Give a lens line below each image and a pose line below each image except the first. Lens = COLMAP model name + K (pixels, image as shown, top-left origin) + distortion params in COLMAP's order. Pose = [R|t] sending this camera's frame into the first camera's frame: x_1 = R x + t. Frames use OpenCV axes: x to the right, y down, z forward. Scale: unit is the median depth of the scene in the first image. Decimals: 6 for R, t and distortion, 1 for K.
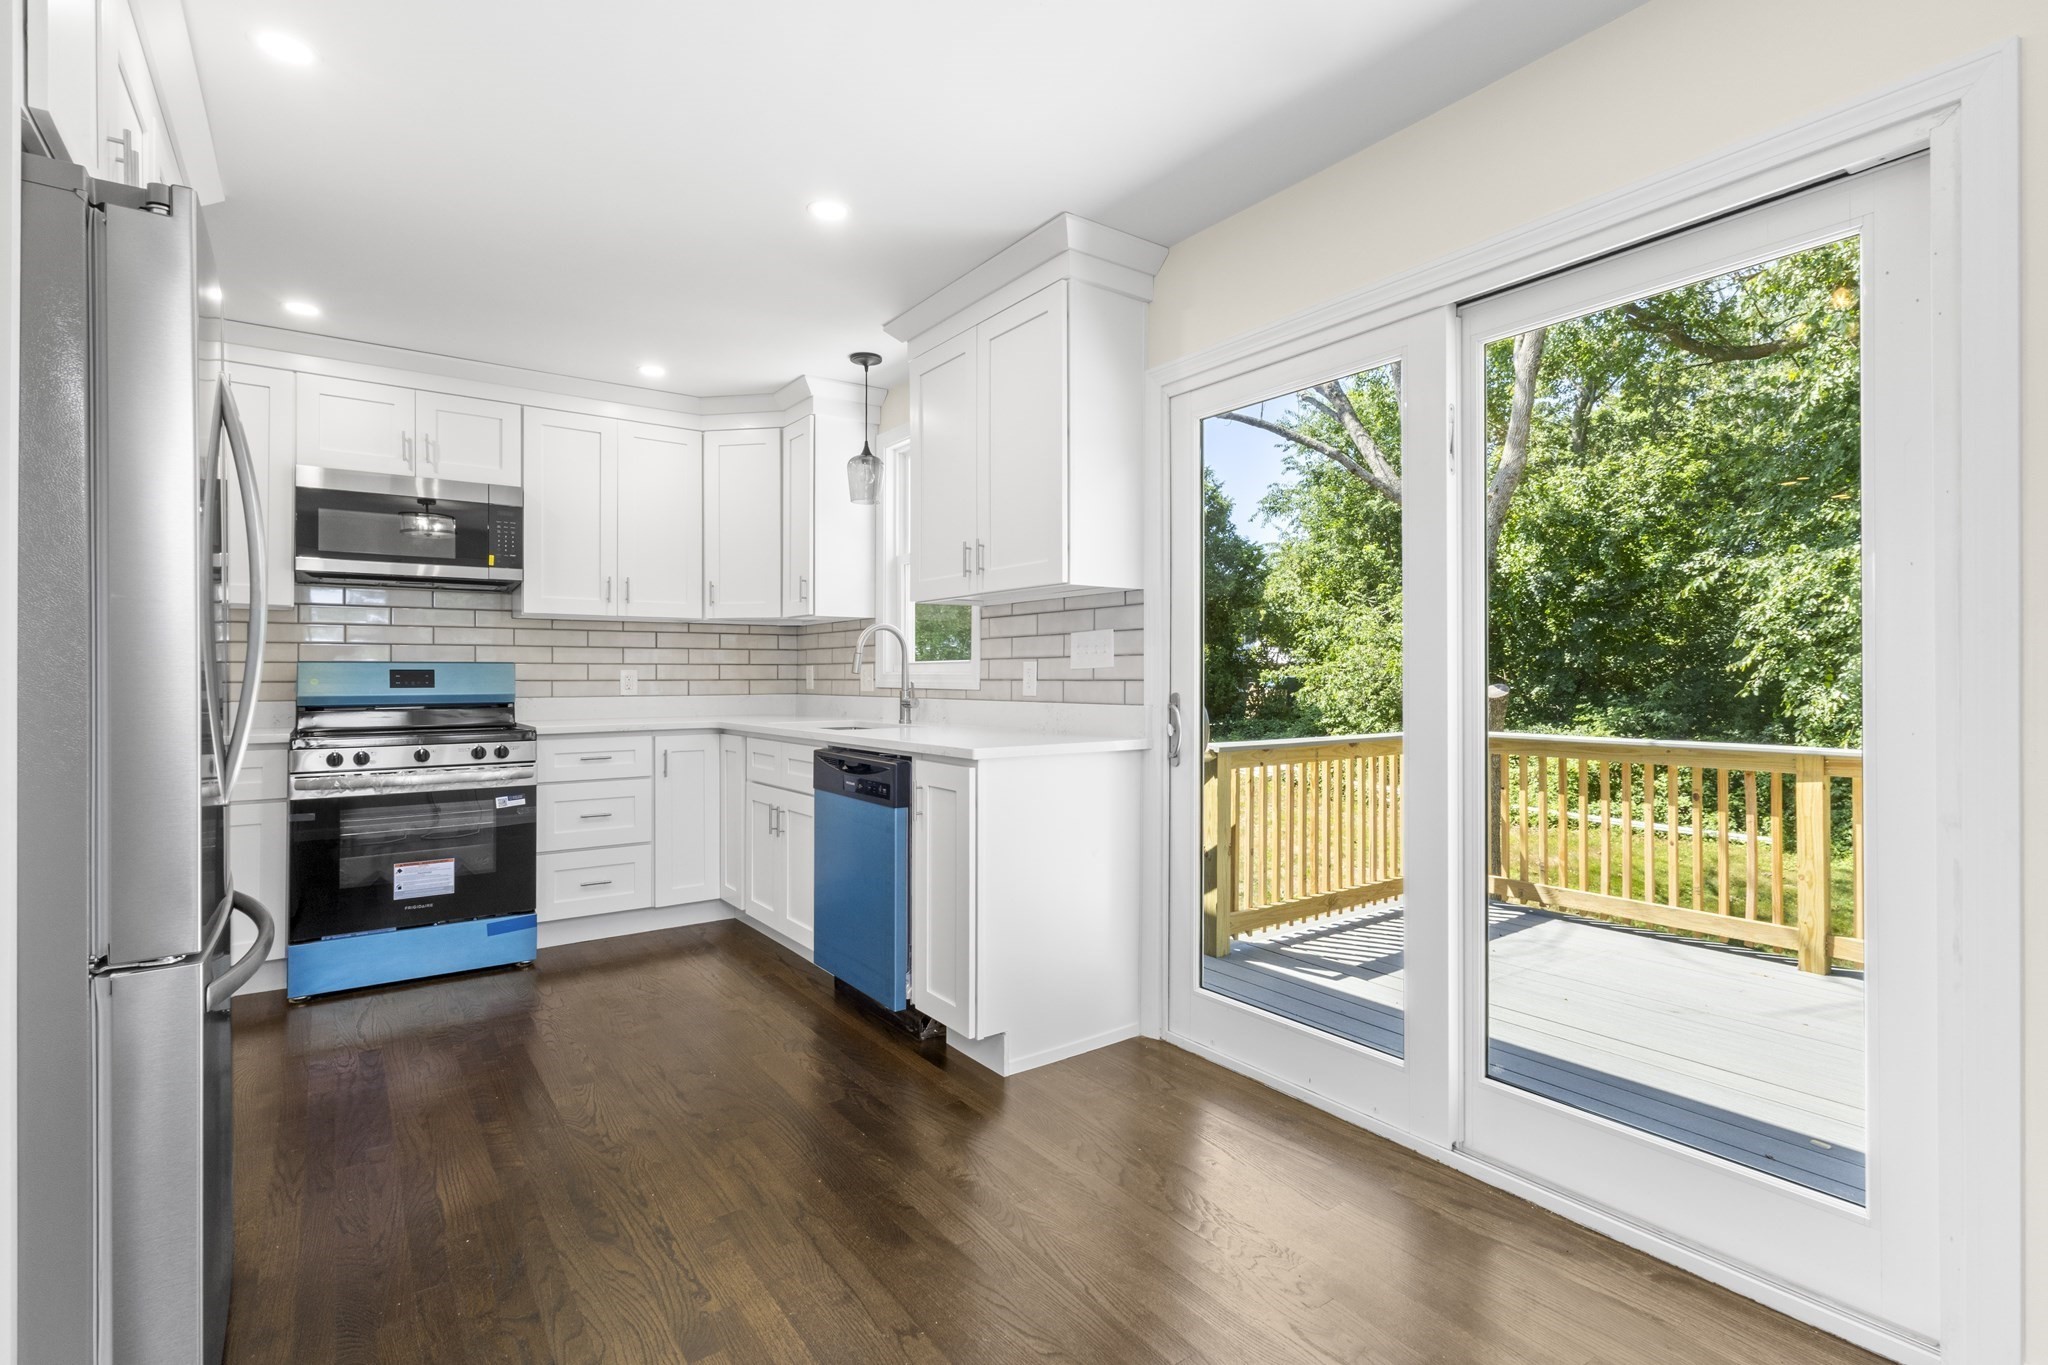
lens RADIAL K [[954.9, 0, 1029.2], [0, 954.9, 664.0], [0, 0, 1]] dist [0.002609, 0.000470]
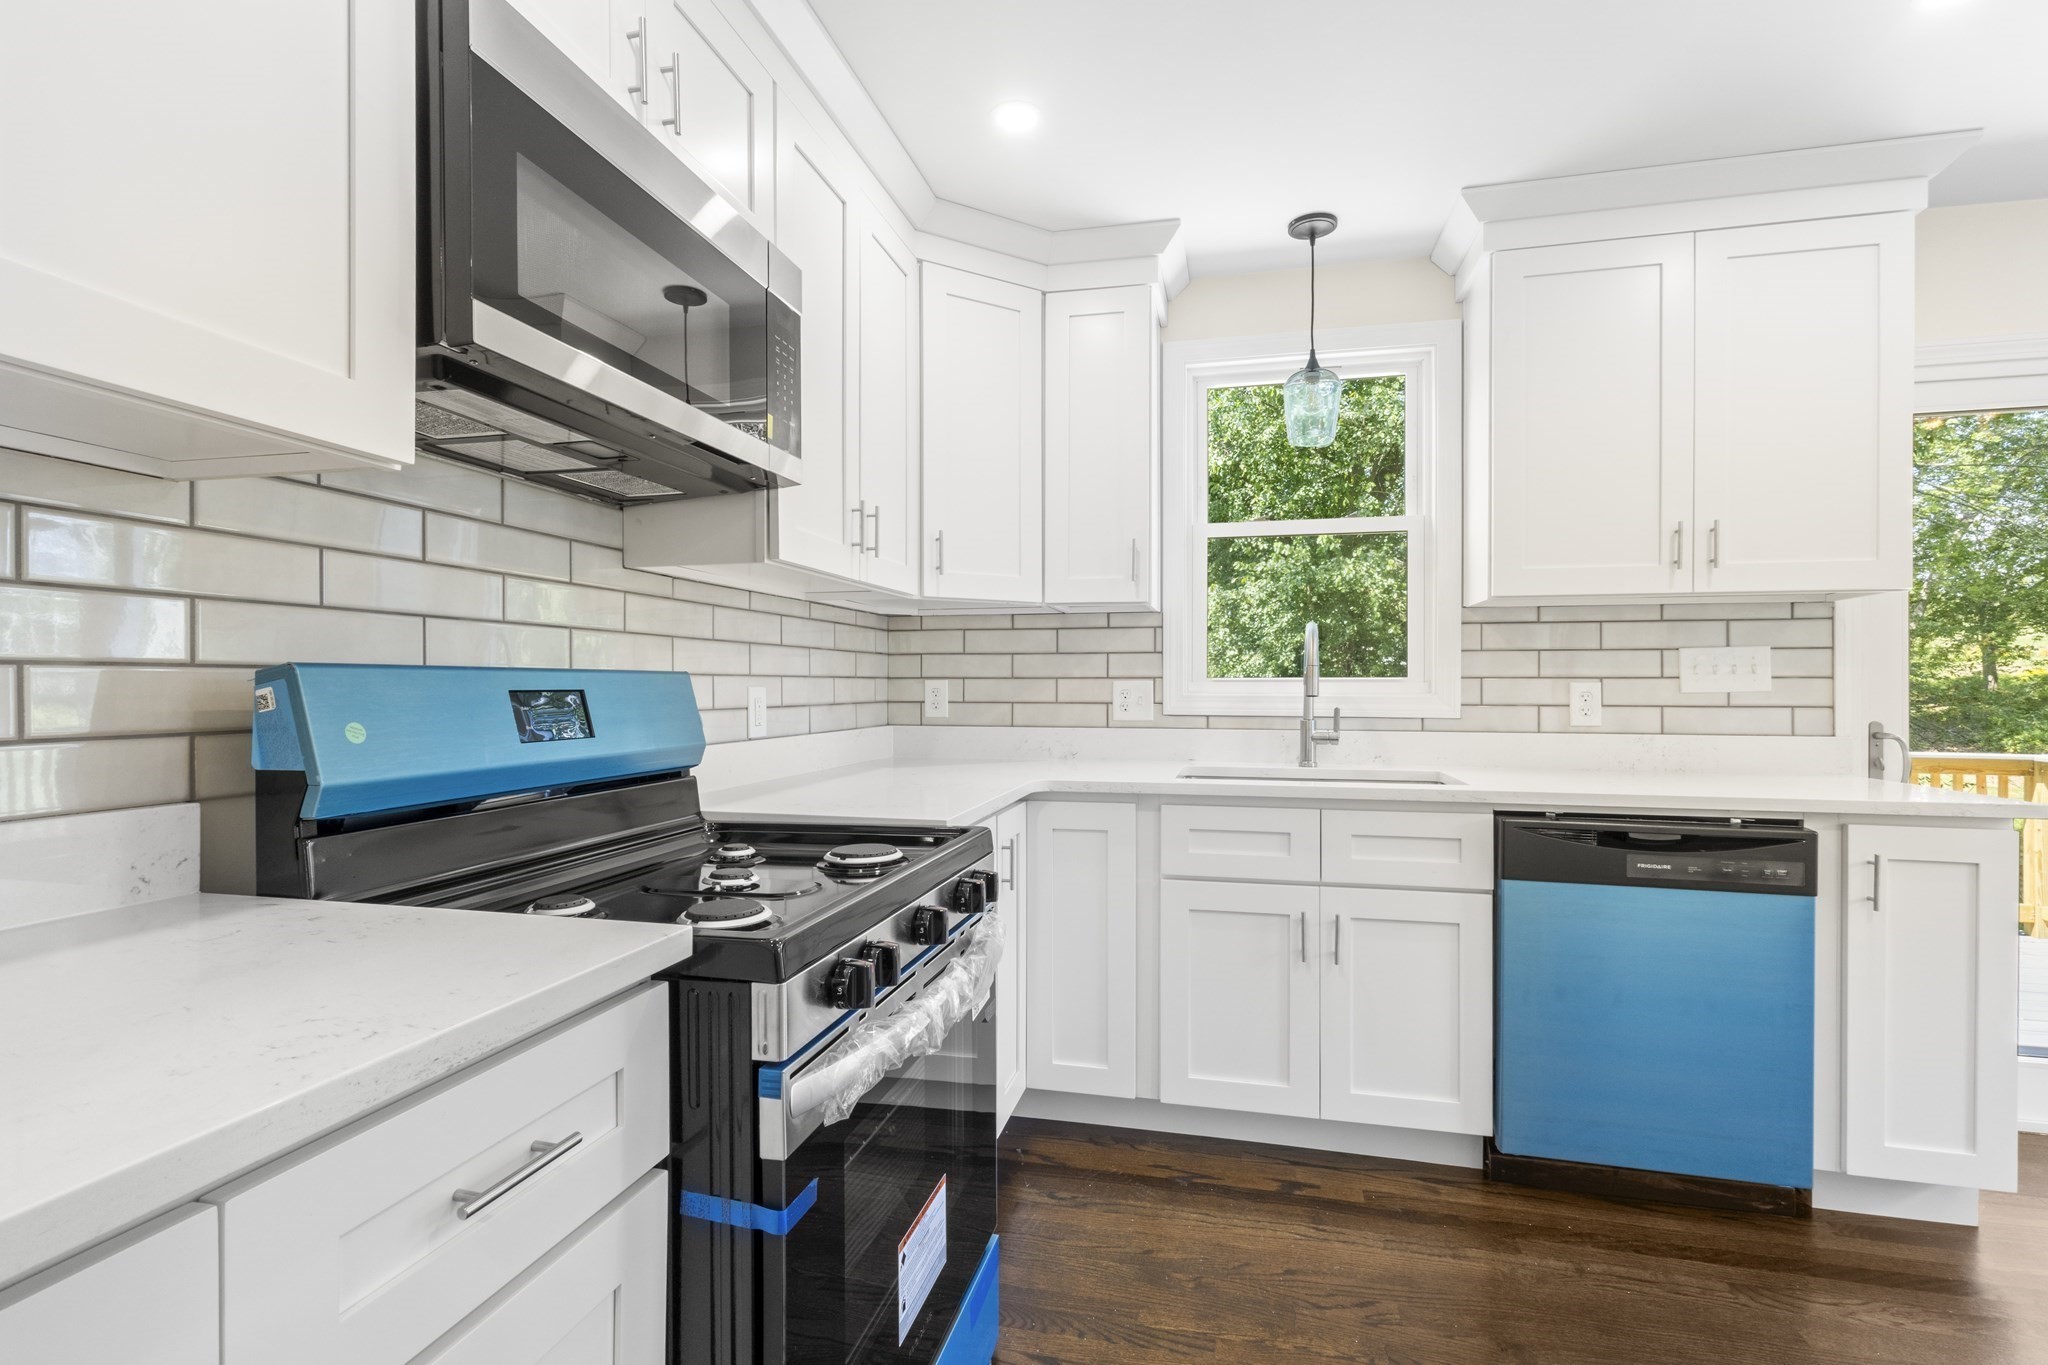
lens RADIAL K [[942.2, 0, 1024.0], [0, 942.2, 682.5], [0, 0, 1]] dist [-0.000107, -0.000012]
pose [[0.767869, 0.005428, 0.640584, -0.745919], [-0.012043, 0.999910, 0.005964, -0.001237], [-0.640494, -0.012294, 0.767865, 0.619323]]
